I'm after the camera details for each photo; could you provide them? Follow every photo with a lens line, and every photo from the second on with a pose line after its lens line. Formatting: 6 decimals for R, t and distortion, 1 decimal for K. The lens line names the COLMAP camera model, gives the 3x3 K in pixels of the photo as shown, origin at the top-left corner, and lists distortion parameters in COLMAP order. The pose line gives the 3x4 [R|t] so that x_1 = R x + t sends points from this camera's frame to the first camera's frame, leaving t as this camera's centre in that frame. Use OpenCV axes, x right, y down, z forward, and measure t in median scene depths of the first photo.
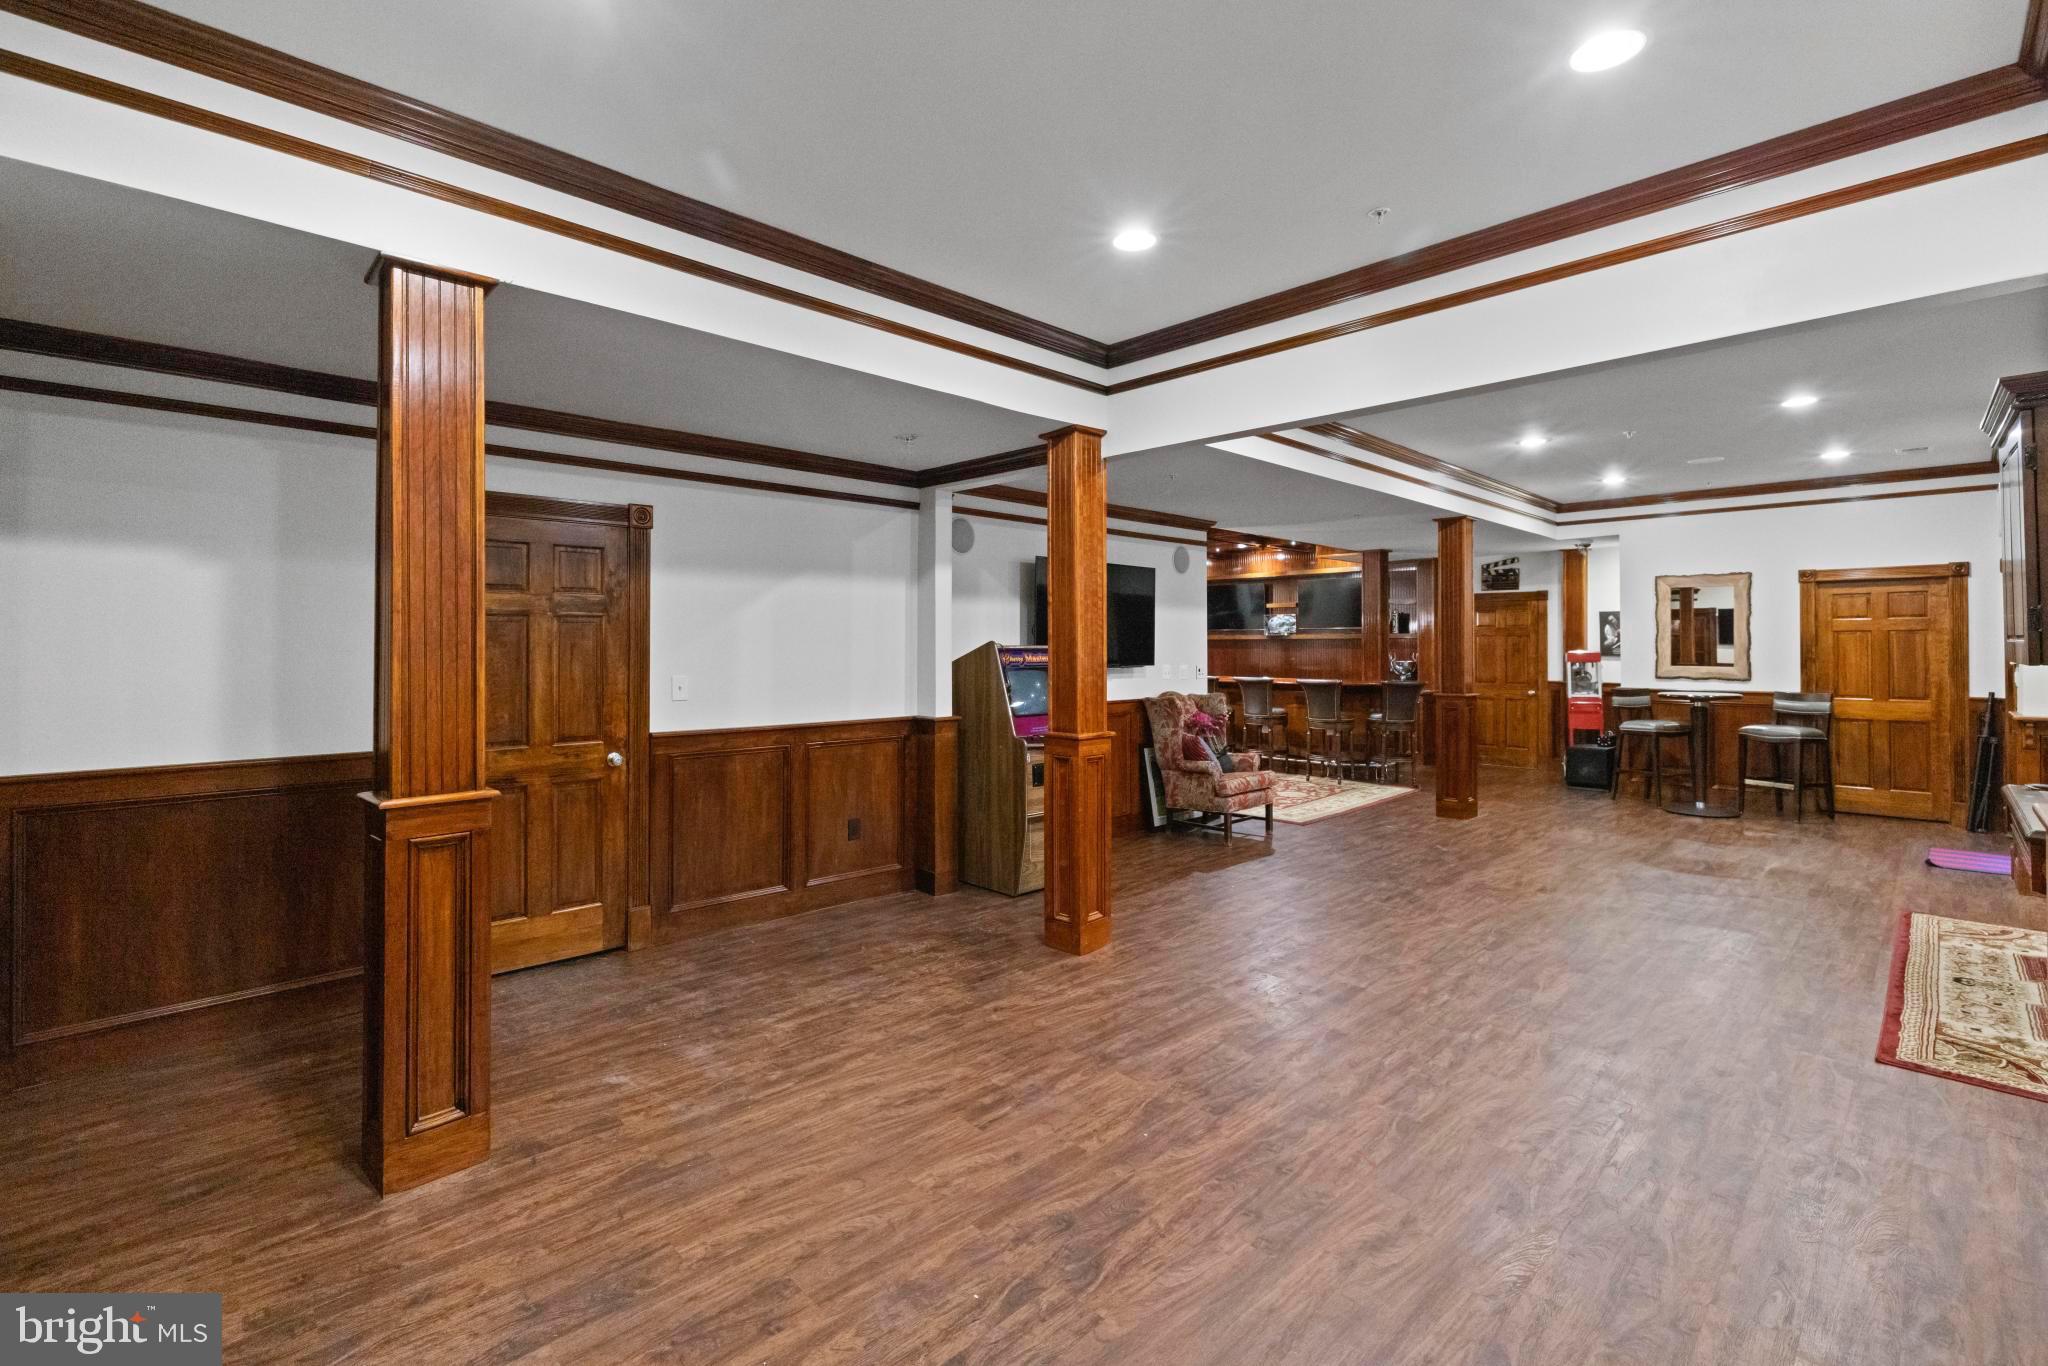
lens RADIAL K [[874.1, 0, 1018.9], [0, 874.1, 634.8], [0, 0, 1]] dist [0.002527, 0.000083]
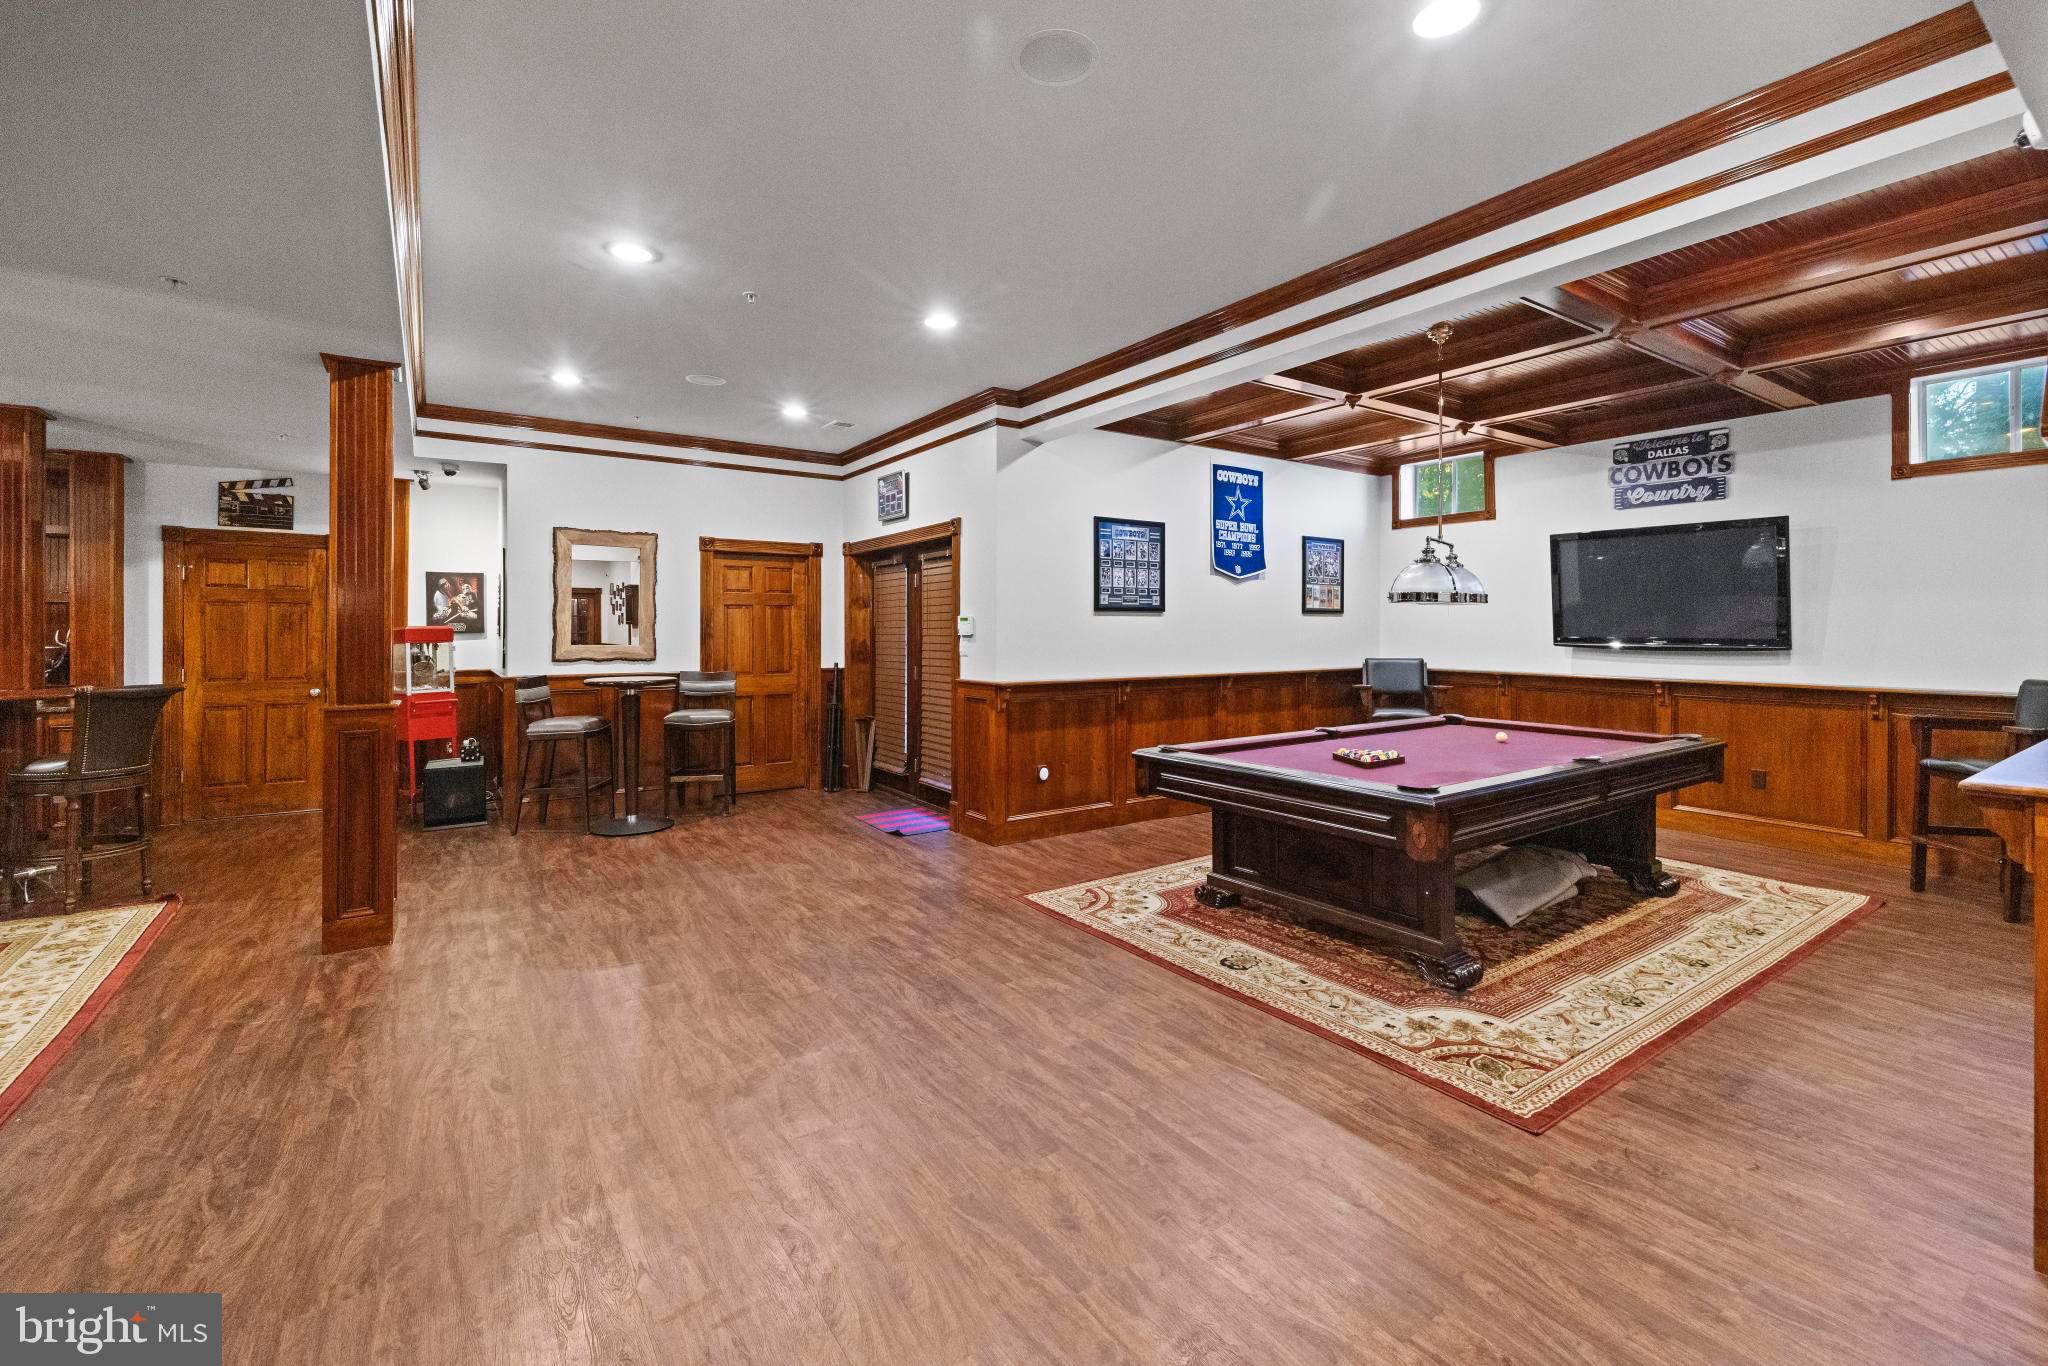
lens RADIAL K [[874.1, 0, 1018.9], [0, 874.1, 634.8], [0, 0, 1]] dist [0.002527, 0.000083]
pose [[0.169961, -0.003732, 0.985444, 0.055250], [-0.013189, 0.999895, 0.006061, 0.018029], [-0.985363, -0.014027, 0.169894, 0.523519]]
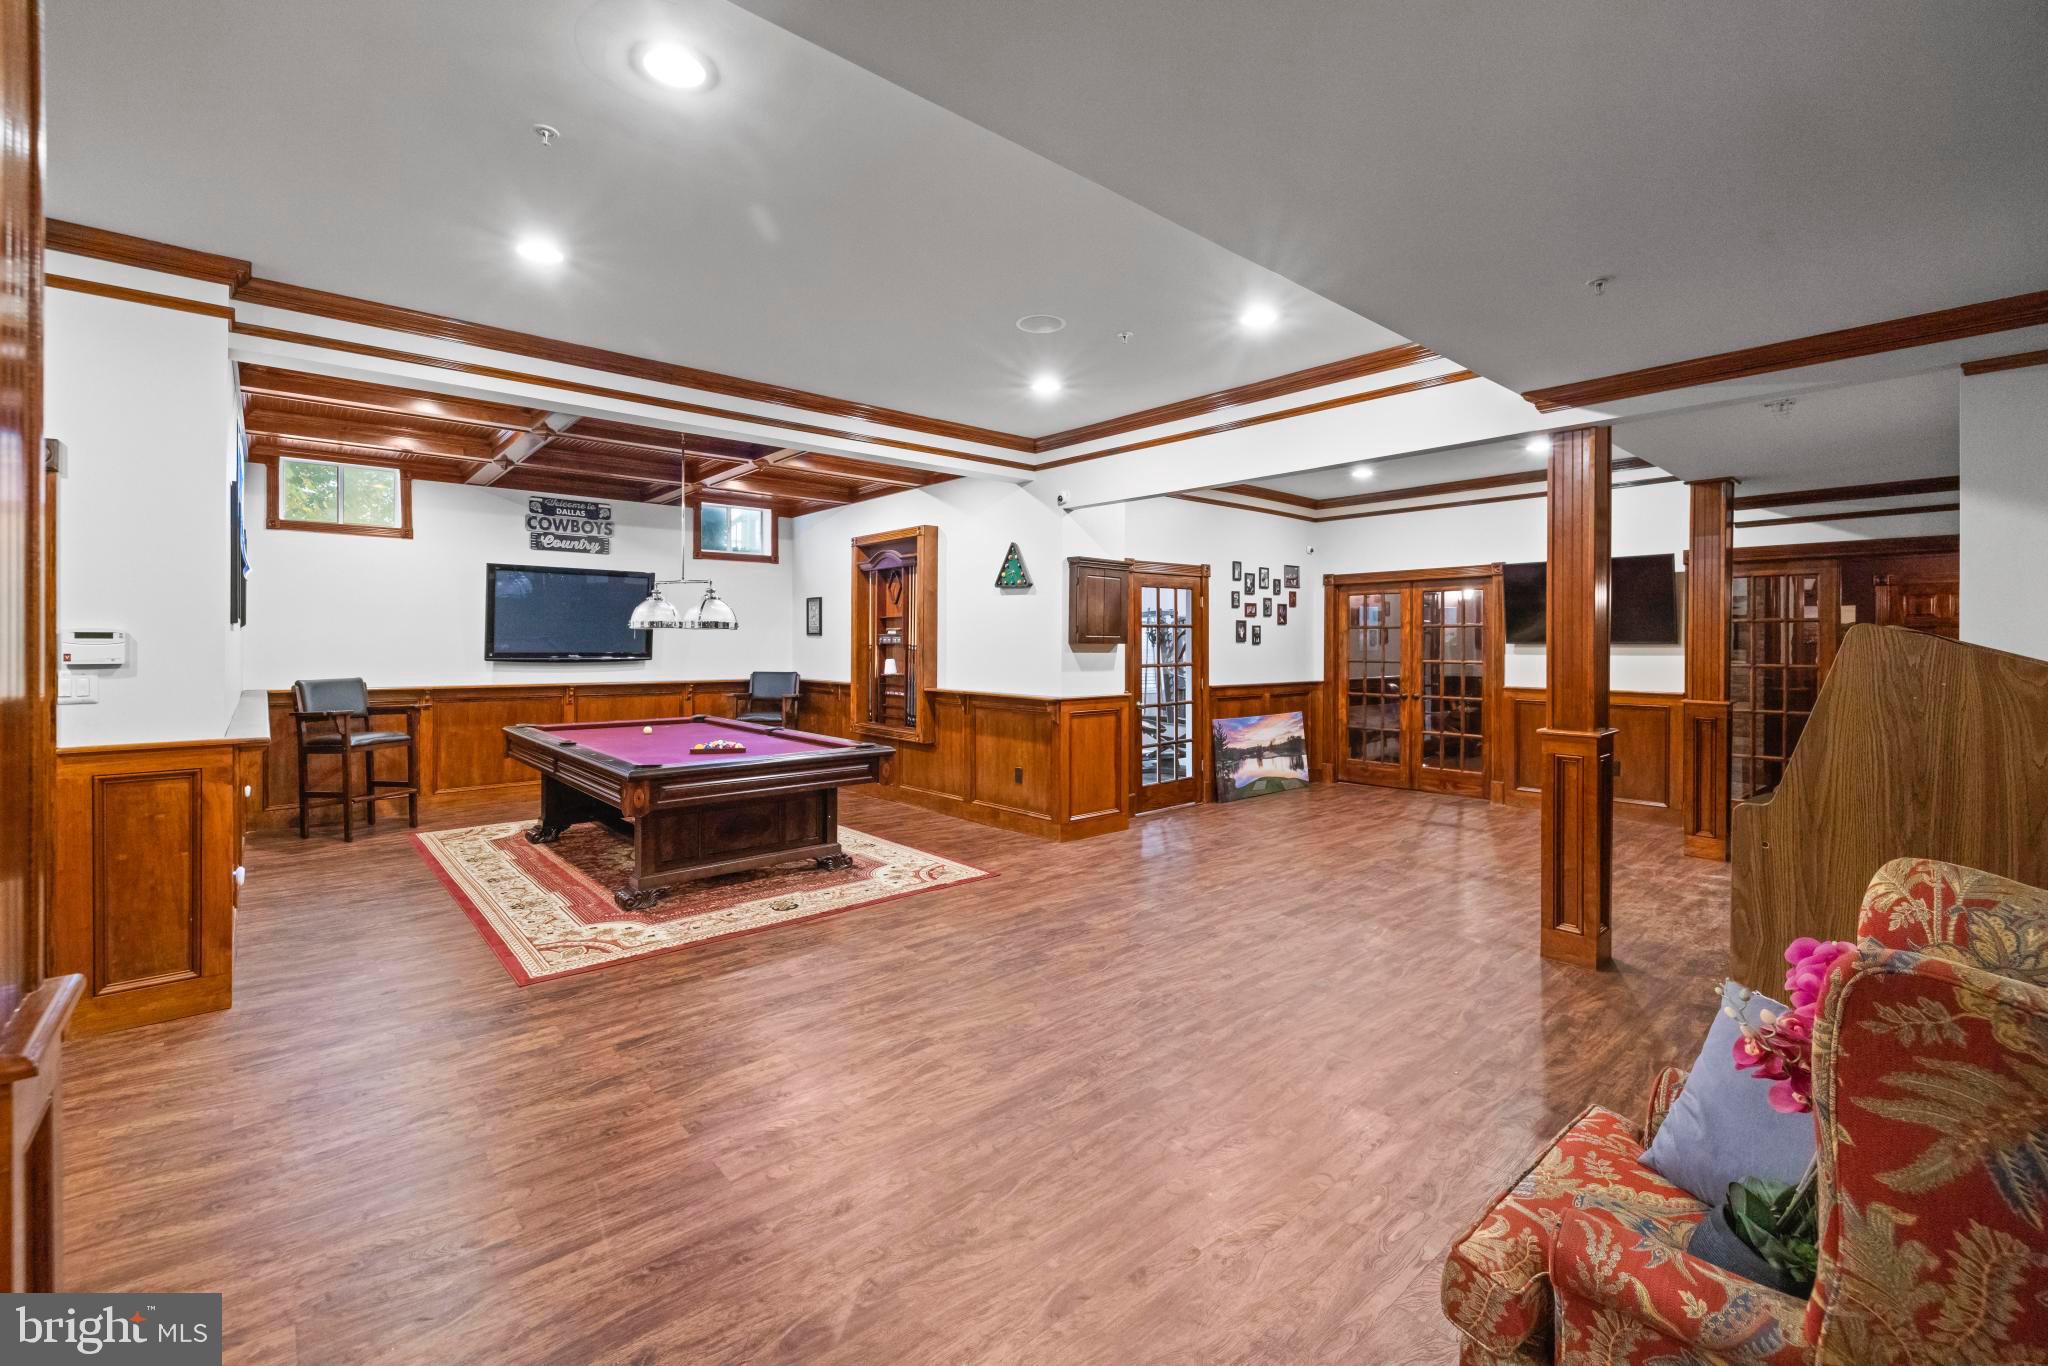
lens RADIAL K [[874.1, 0, 1018.9], [0, 874.1, 634.8], [0, 0, 1]] dist [0.002527, 0.000083]
pose [[-0.998942, -0.001971, 0.045952, 0.341214], [-0.002912, 0.999787, -0.020426, 0.016864], [-0.045902, -0.020538, -0.998735, 1.086769]]
